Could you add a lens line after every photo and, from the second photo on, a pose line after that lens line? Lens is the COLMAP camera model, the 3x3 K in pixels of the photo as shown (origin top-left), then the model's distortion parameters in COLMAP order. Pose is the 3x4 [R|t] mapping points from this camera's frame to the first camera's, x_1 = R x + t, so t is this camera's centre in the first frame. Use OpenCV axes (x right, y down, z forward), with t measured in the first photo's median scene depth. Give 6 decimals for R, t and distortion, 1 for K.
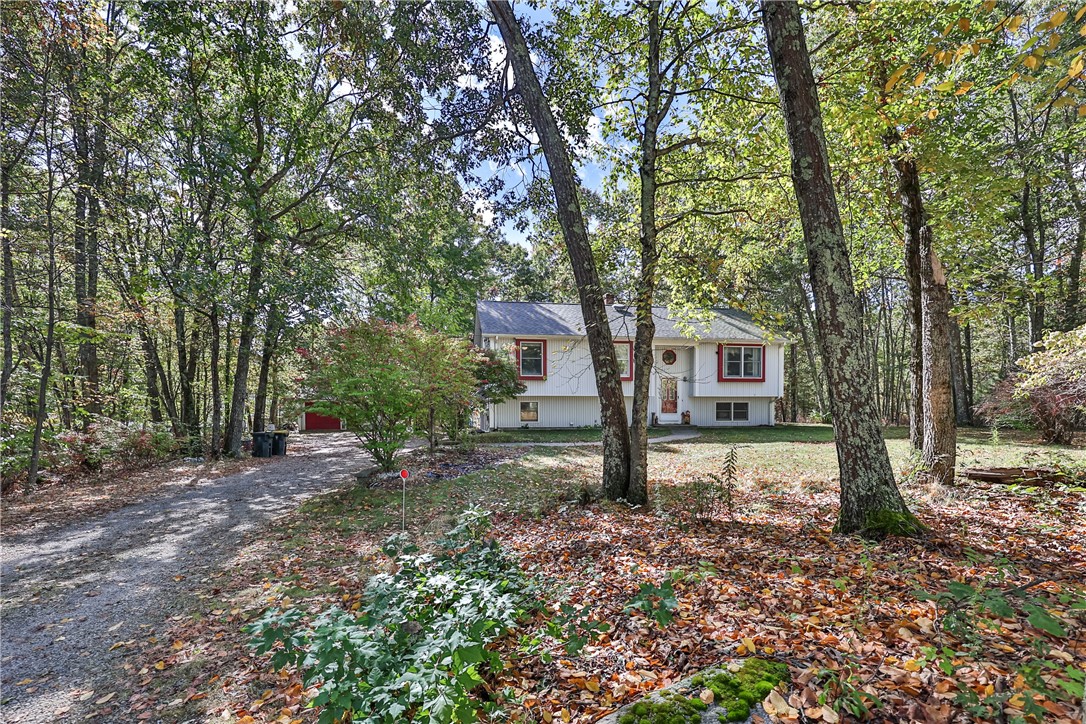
lens RADIAL K [[441.7, 0, 530.7], [0, 441.7, 397.6], [0, 0, 1]] dist [0.000795, -0.000005]
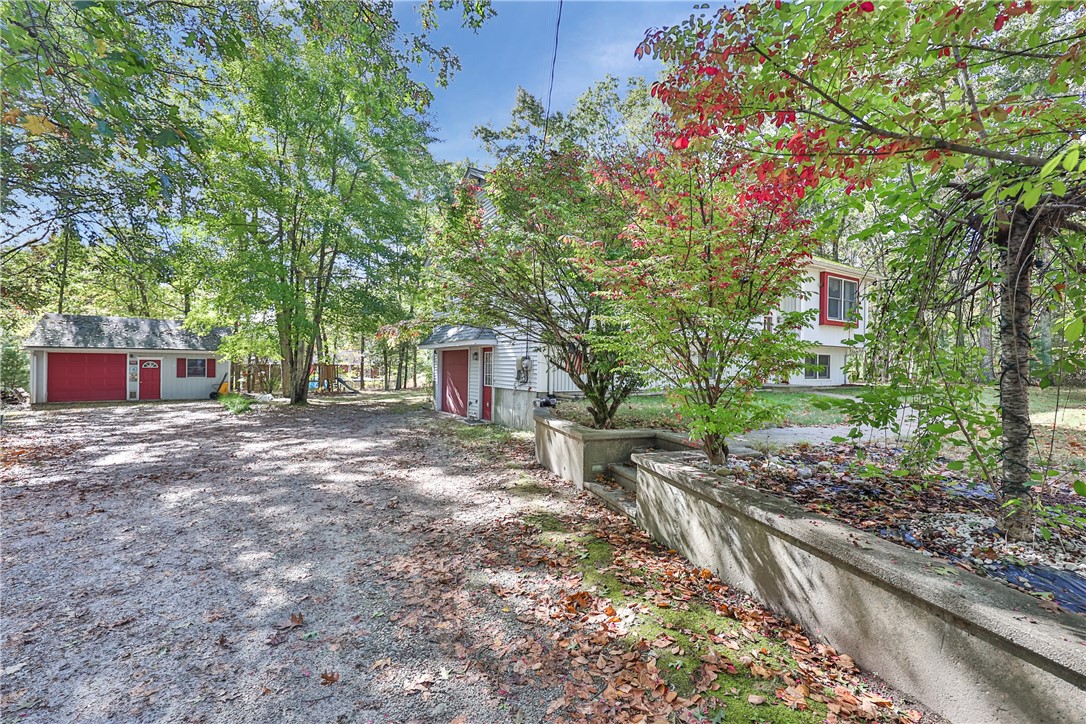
lens RADIAL K [[442.6, 0, 543.0], [0, 442.6, 362.0], [0, 0, 1]] dist [-0.002551, -0.000383]
pose [[0.926882, 0.012740, 0.375136, -0.579797], [-0.013511, 0.999909, -0.000575, 0.064980], [-0.375109, -0.004535, 0.926970, 1.059359]]
